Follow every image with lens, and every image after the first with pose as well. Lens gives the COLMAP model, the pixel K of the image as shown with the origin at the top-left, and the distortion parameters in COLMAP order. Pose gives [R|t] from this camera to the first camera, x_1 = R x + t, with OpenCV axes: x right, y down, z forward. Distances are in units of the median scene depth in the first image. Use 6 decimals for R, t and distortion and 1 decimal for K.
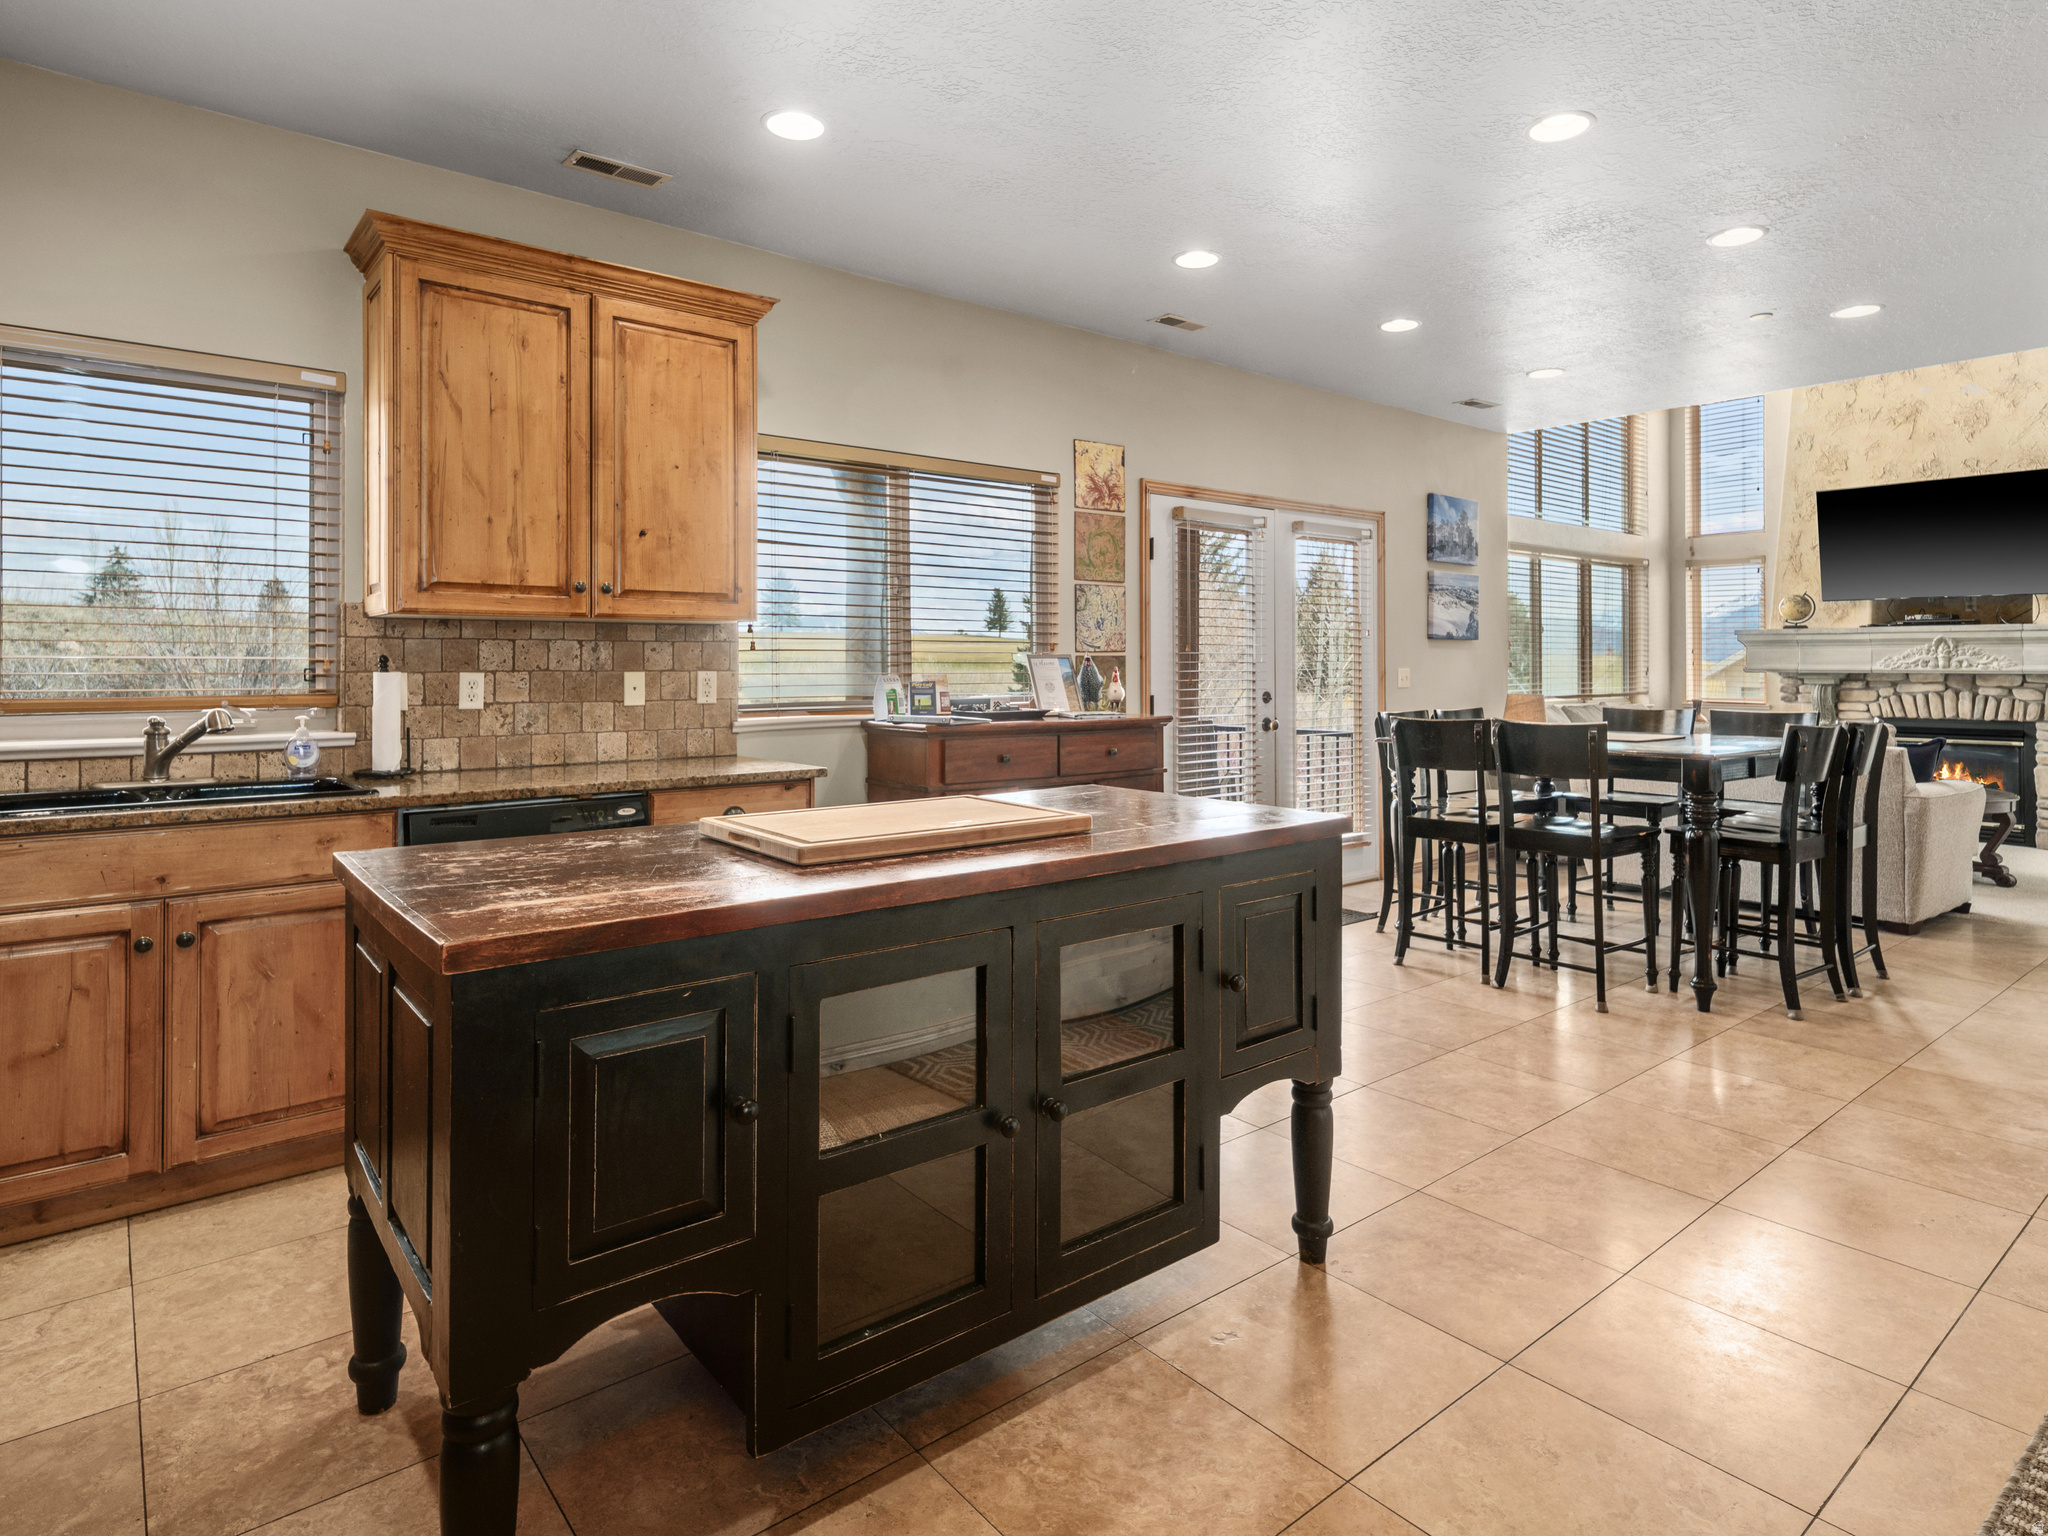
lens RADIAL K [[1123.2, 0, 1019.1], [0, 1123.2, 657.7], [0, 0, 1]] dist [0.008400, -0.001733]
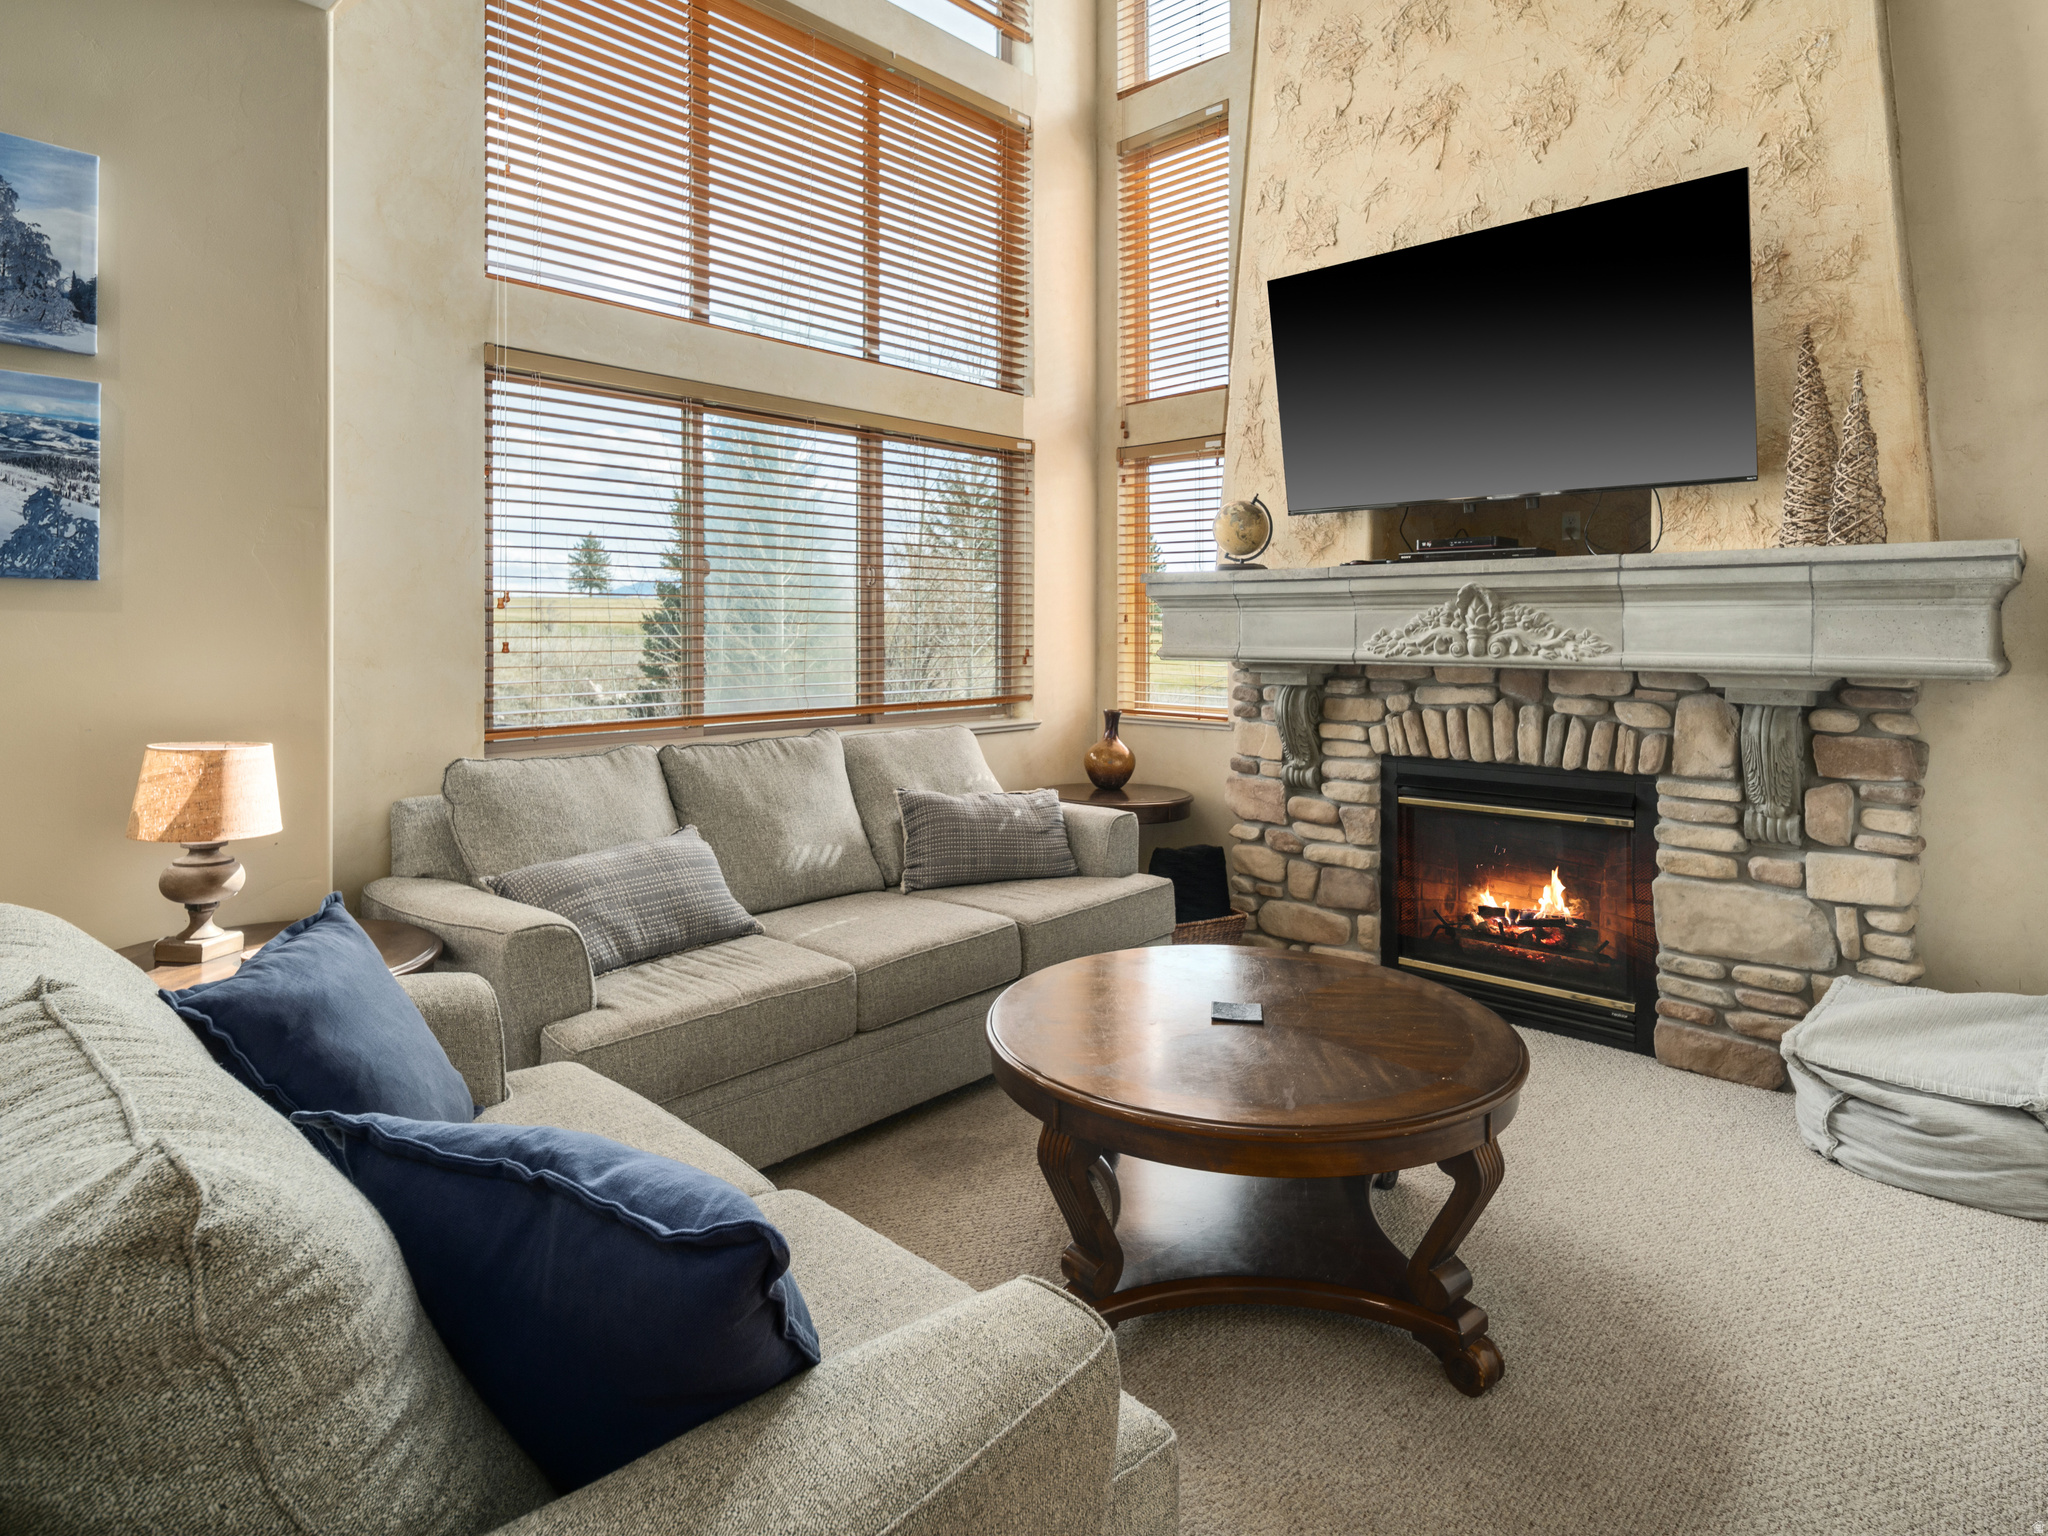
lens RADIAL K [[1143.1, 0, 1020.8], [0, 1143.1, 634.4], [0, 0, 1]] dist [0.010509, -0.000646]
pose [[0.988596, -0.000336, 0.150592, 0.620944], [-0.000869, 0.999968, 0.007930, -0.002905], [-0.150590, -0.007970, 0.988564, 0.627385]]
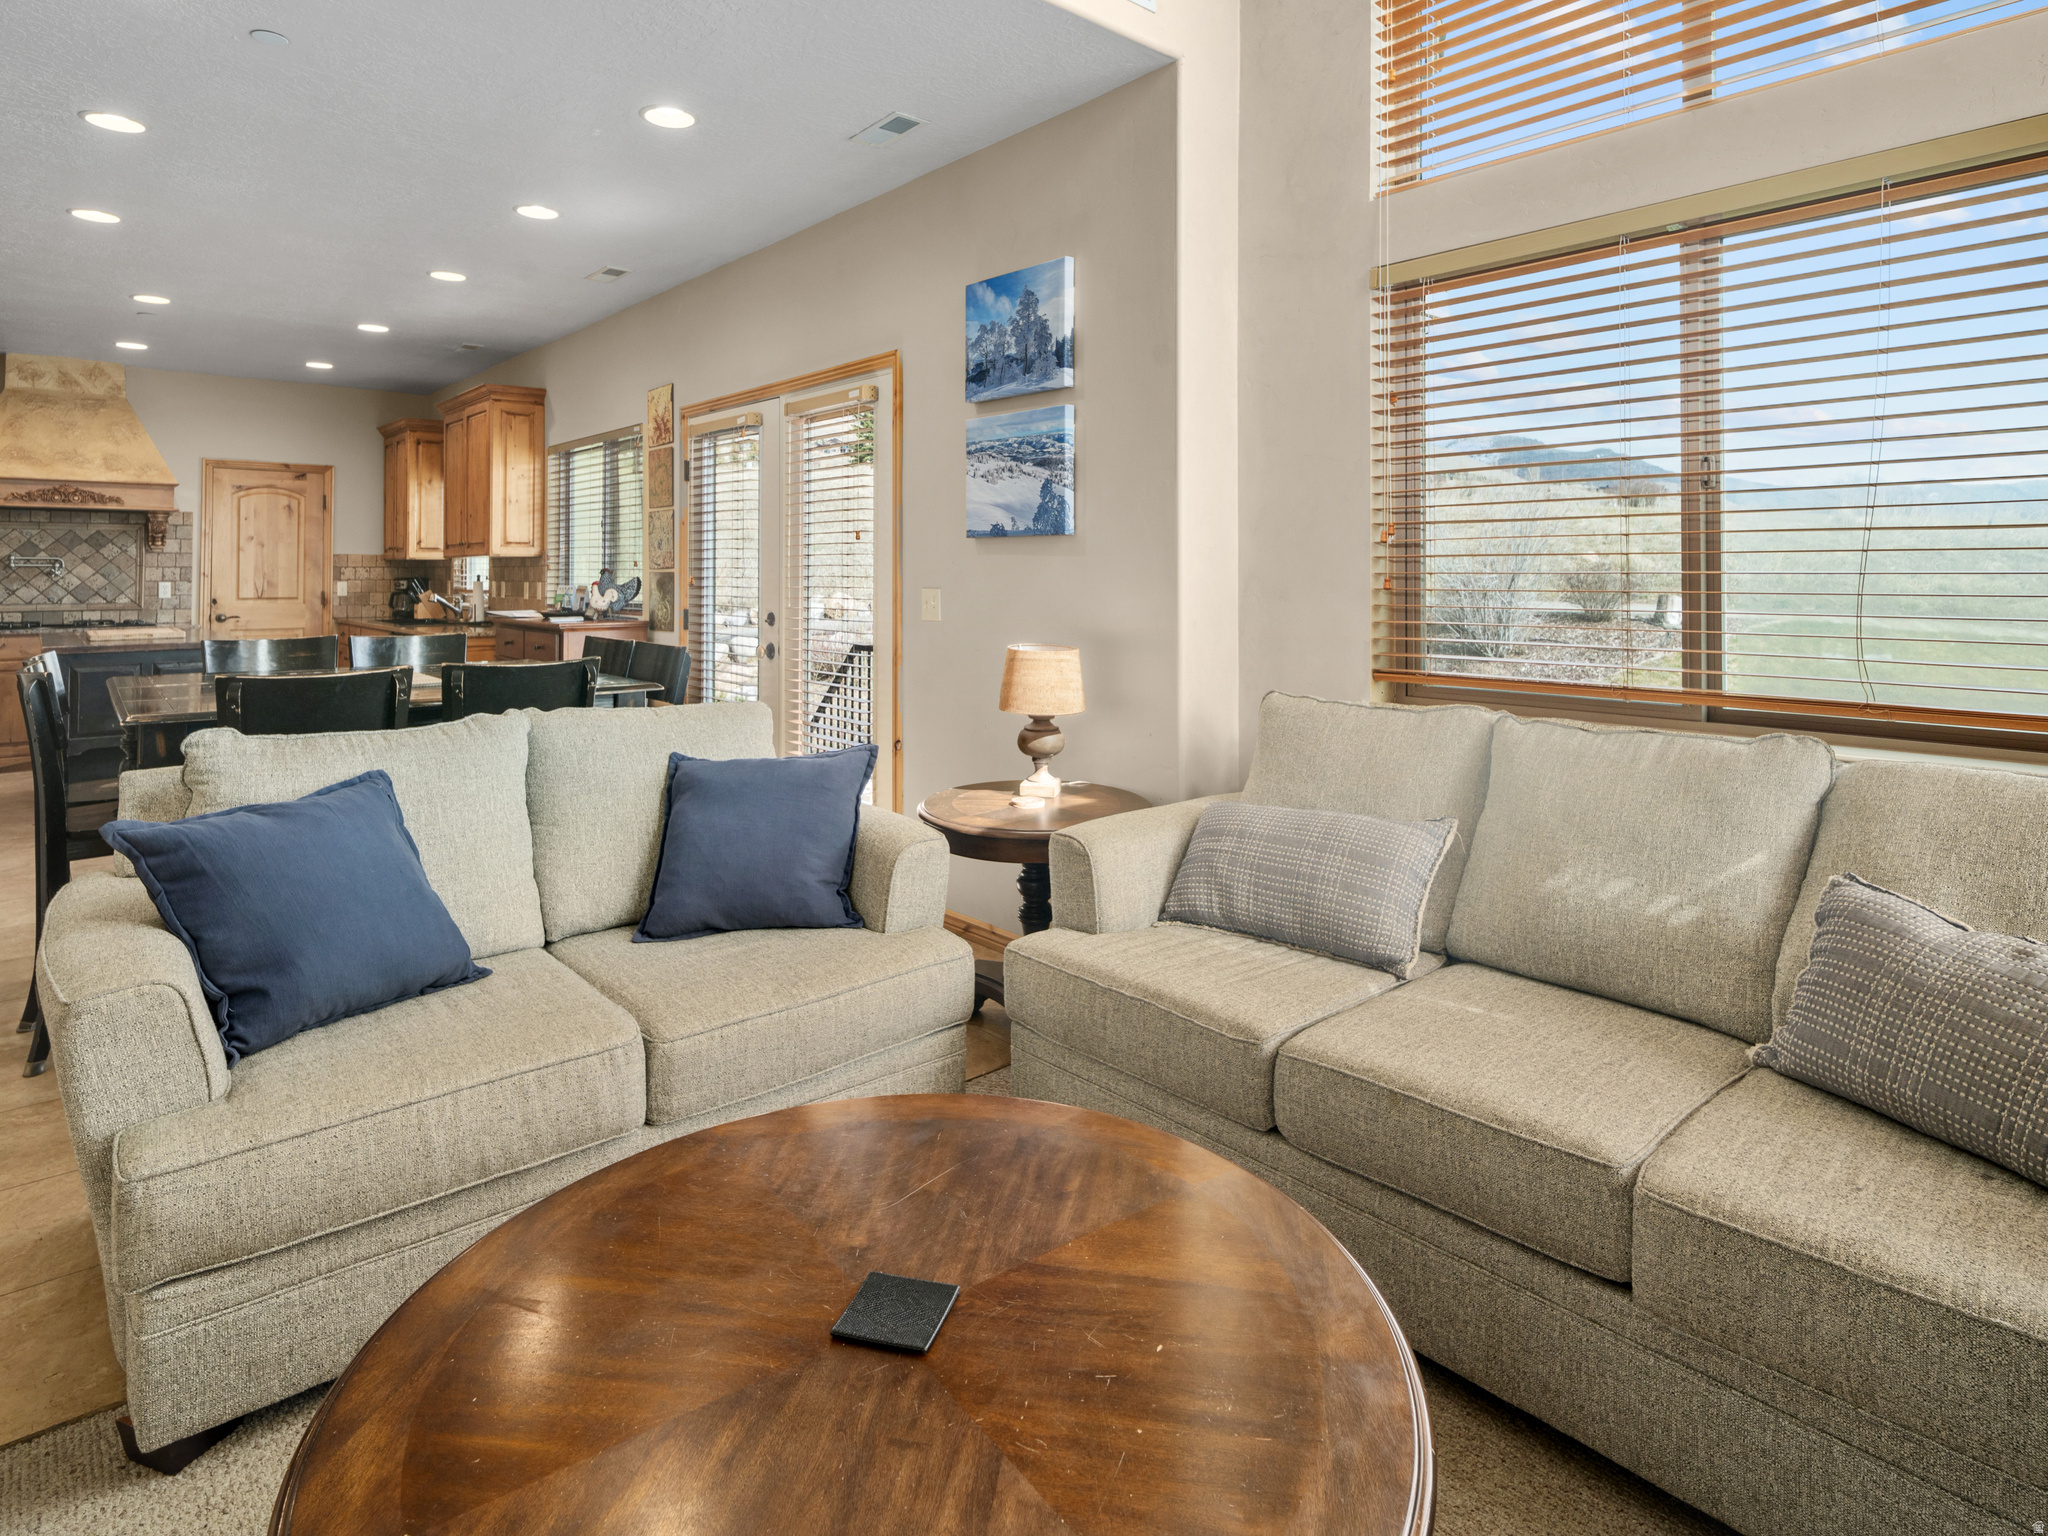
lens RADIAL K [[1123.2, 0, 1032.1], [0, 1123.2, 553.6], [0, 0, 1]] dist [0.008400, -0.001733]
pose [[0.054412, -0.014487, -0.998413, 0.899742], [0.009239, 0.999859, -0.014005, -0.000594], [0.998476, -0.008462, 0.054539, 0.954591]]
